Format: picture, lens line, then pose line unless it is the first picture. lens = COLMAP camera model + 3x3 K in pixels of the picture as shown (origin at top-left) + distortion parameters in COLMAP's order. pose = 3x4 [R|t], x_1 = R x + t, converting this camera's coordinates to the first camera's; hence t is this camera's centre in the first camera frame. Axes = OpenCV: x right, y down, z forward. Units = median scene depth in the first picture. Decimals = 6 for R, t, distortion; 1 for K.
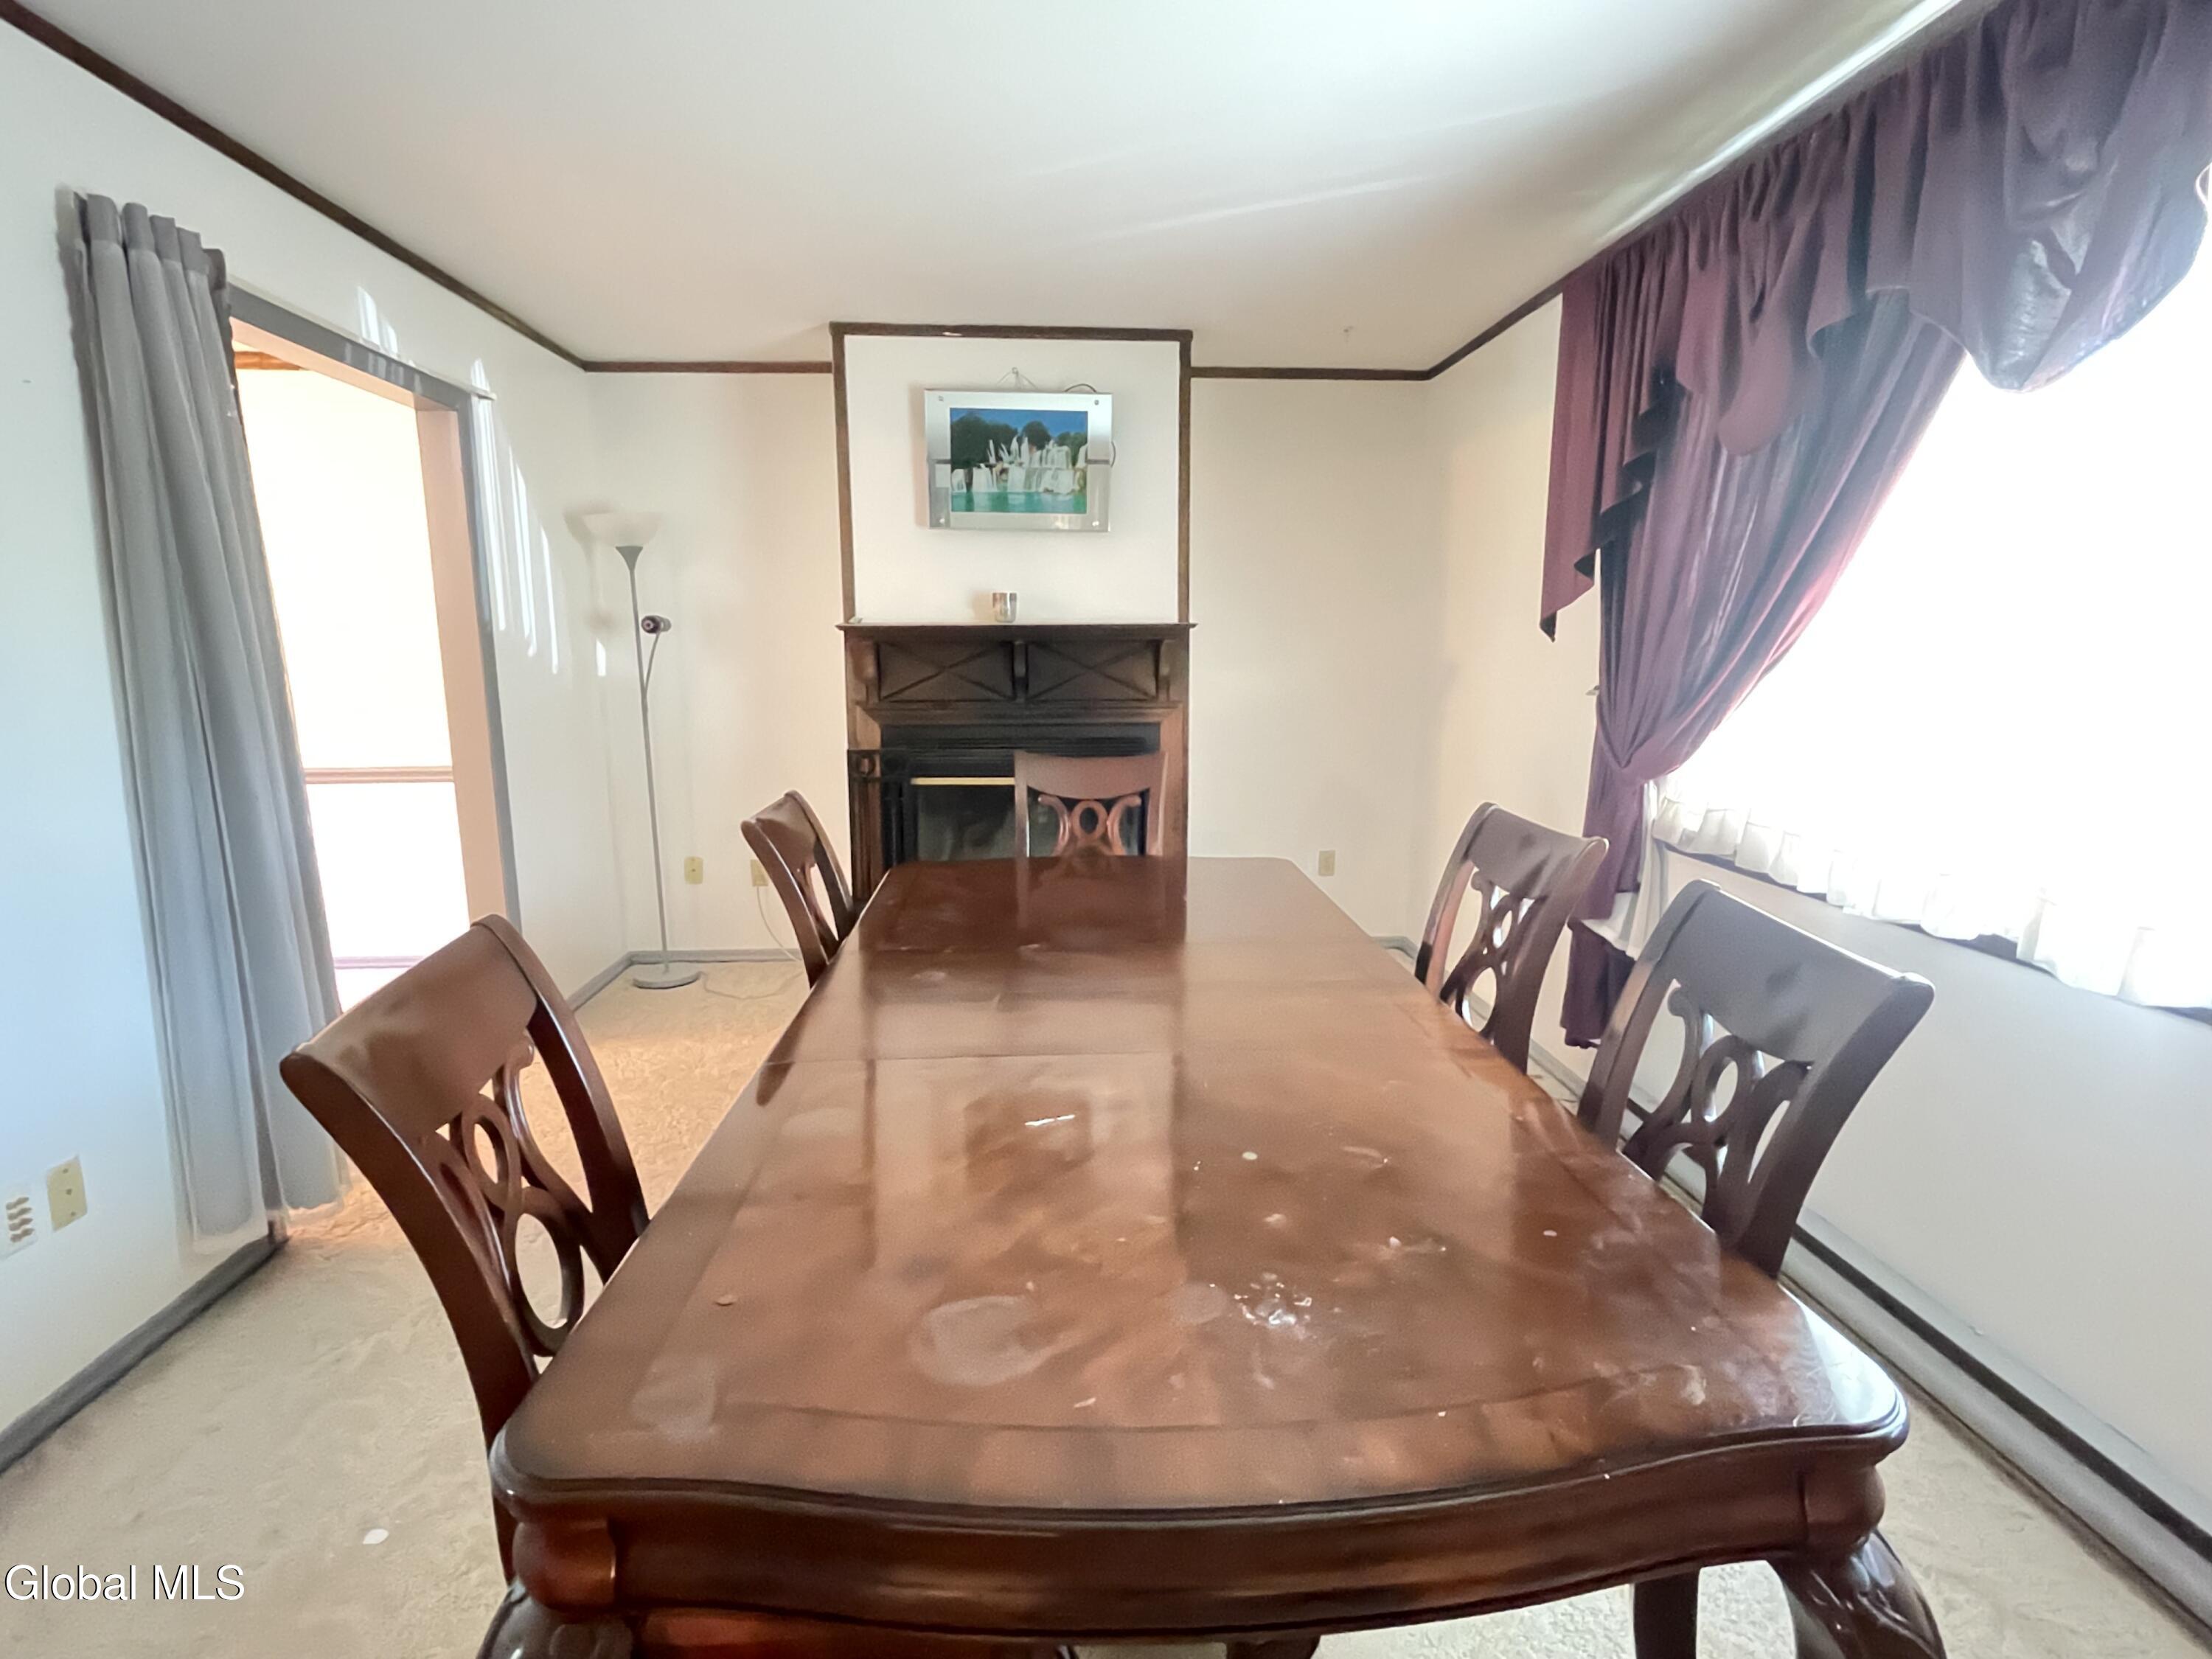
lens RADIAL K [[1107.4, 0, 1103.8], [0, 1107.4, 831.1], [0, 0, 1]] dist [0.000143, 0.000237]
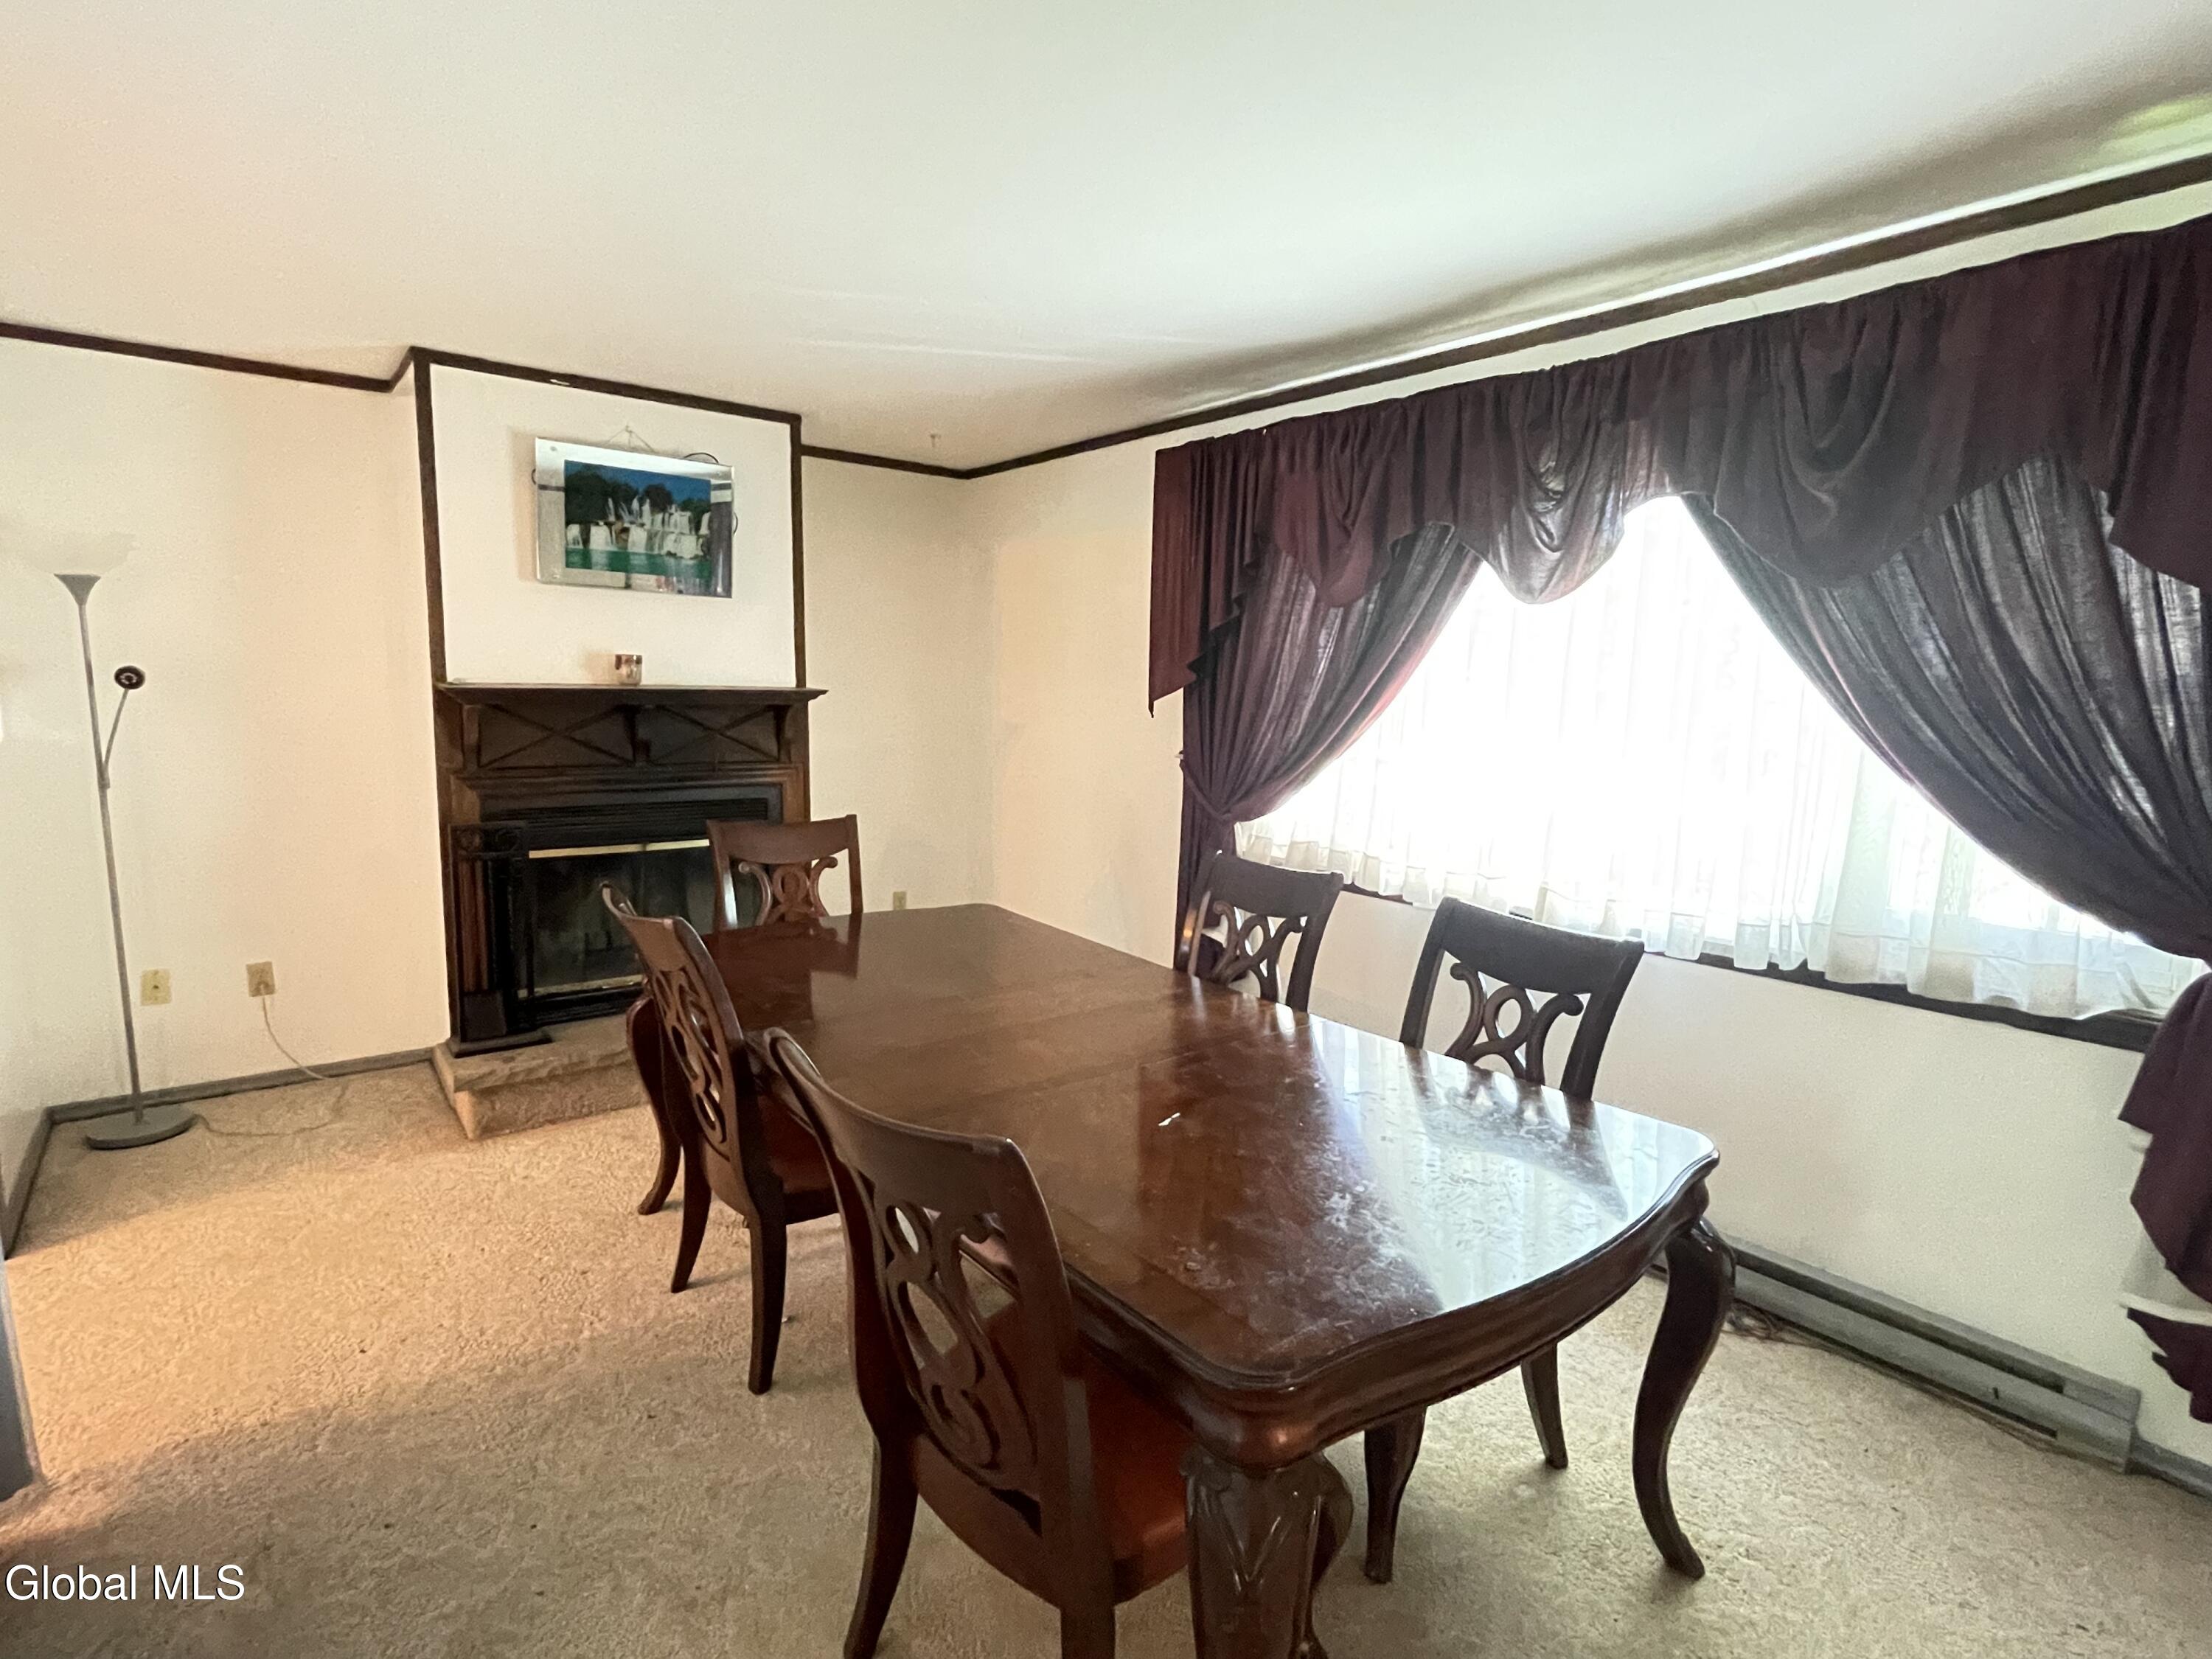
lens RADIAL K [[1107.4, 0, 1098.4], [0, 1107.4, 834.1], [0, 0, 1]] dist [0.000143, 0.000237]
pose [[0.826479, -0.057307, 0.560043, -0.310622], [0.069131, 0.997608, 0.000062, -0.031912], [-0.558706, 0.038665, 0.828464, -0.025615]]
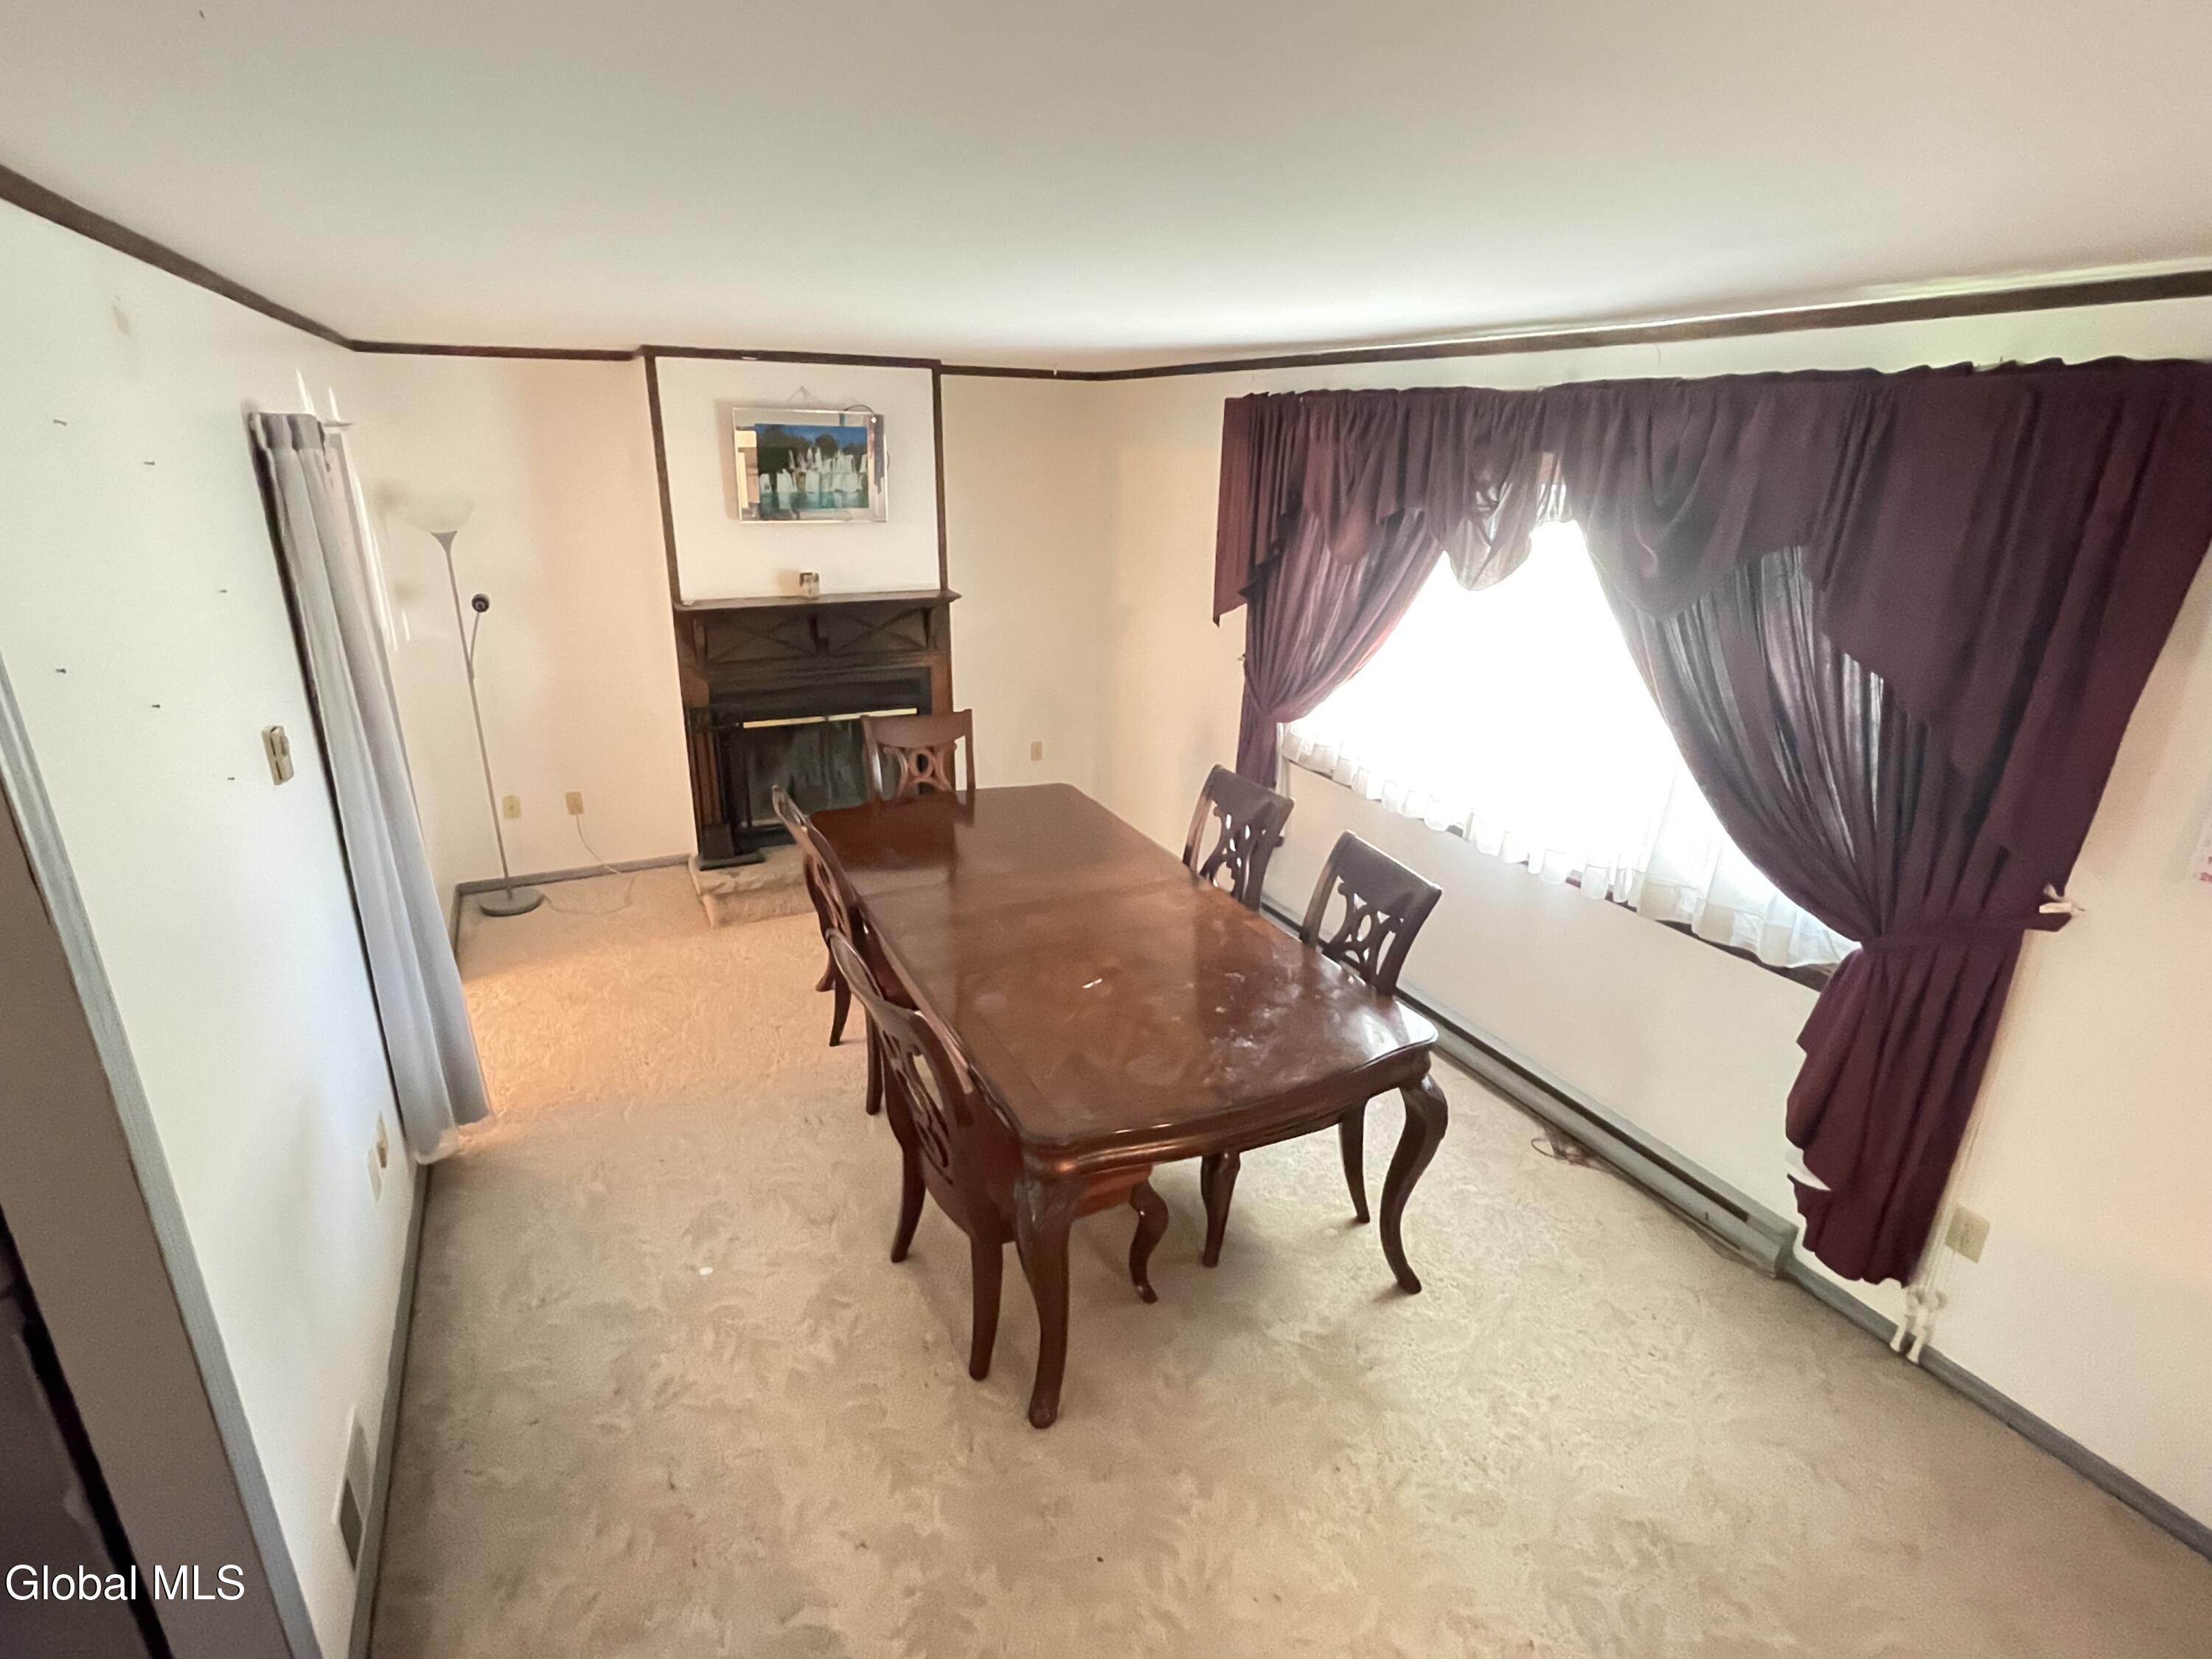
lens RADIAL K [[1107.4, 0, 1093.4], [0, 1107.4, 830.3], [0, 0, 1]] dist [0.000143, 0.000237]
pose [[0.926349, -0.110478, 0.360100, -0.283109], [0.045391, 0.981794, 0.184445, -0.151389], [-0.373921, -0.154515, 0.914499, -0.322590]]
